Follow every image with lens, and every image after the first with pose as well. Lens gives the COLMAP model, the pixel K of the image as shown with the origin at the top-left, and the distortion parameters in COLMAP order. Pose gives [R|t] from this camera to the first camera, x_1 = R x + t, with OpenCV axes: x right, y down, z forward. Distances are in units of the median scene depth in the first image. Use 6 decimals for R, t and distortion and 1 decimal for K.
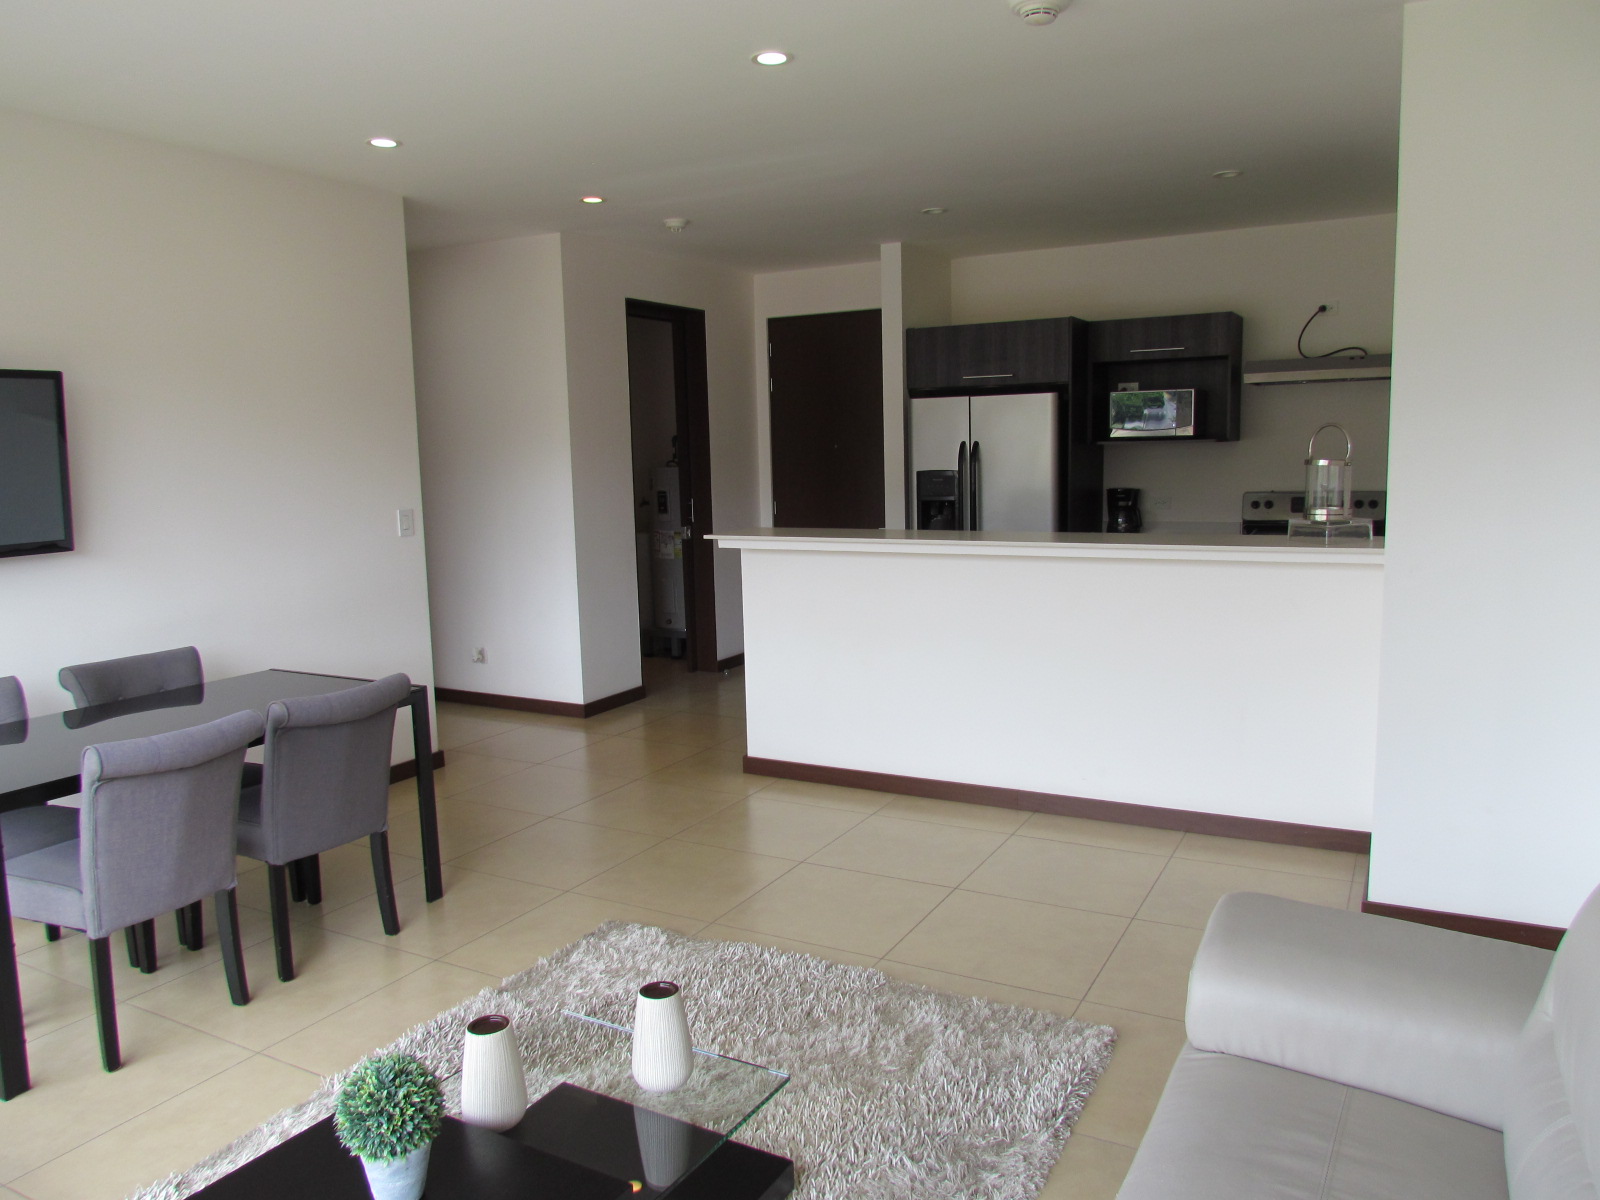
lens RADIAL K [[1150.9, 0, 800.0], [0, 1150.9, 600.0], [0, 0, 1]] dist [-0.009891, 0.002734]
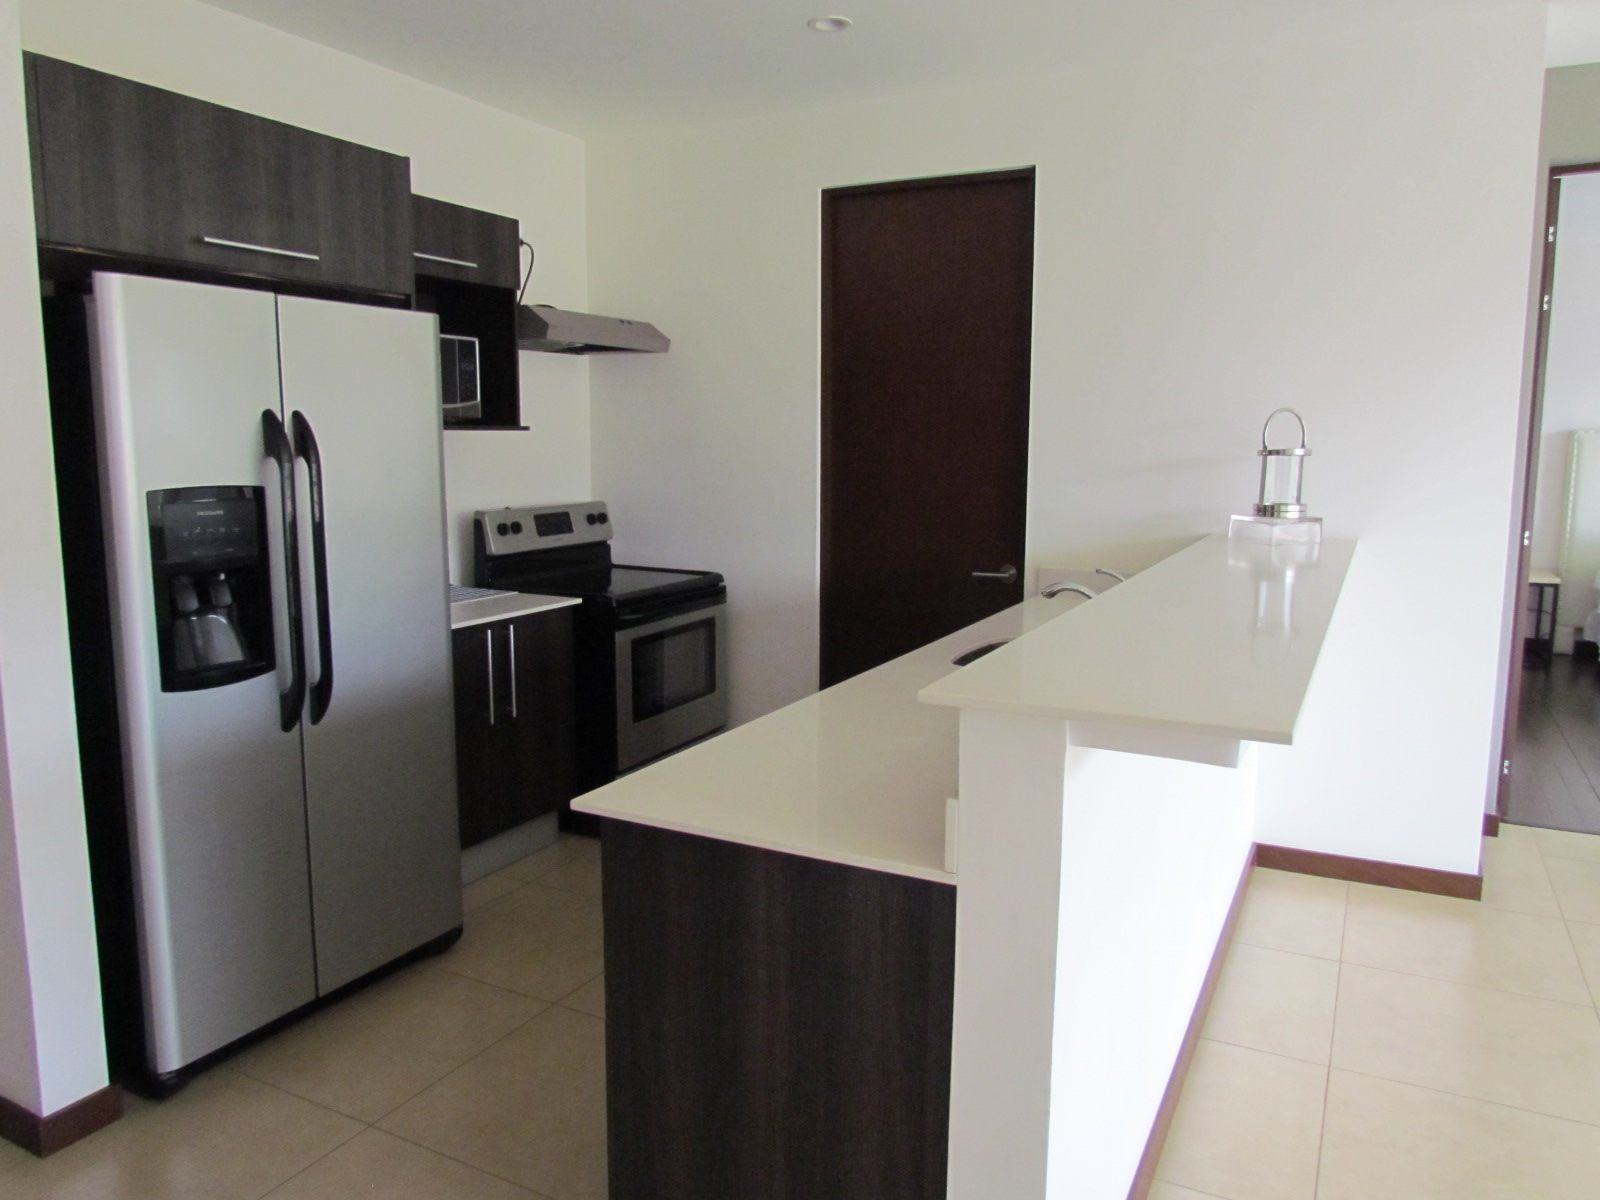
lens RADIAL K [[1150.9, 0, 800.0], [0, 1150.9, 600.0], [0, 0, 1]] dist [-0.009891, 0.002734]
pose [[-0.027709, -0.113655, 0.993134, -0.254263], [0.128992, 0.984802, 0.116300, -0.097046], [-0.991258, 0.131329, -0.012627, 0.840163]]
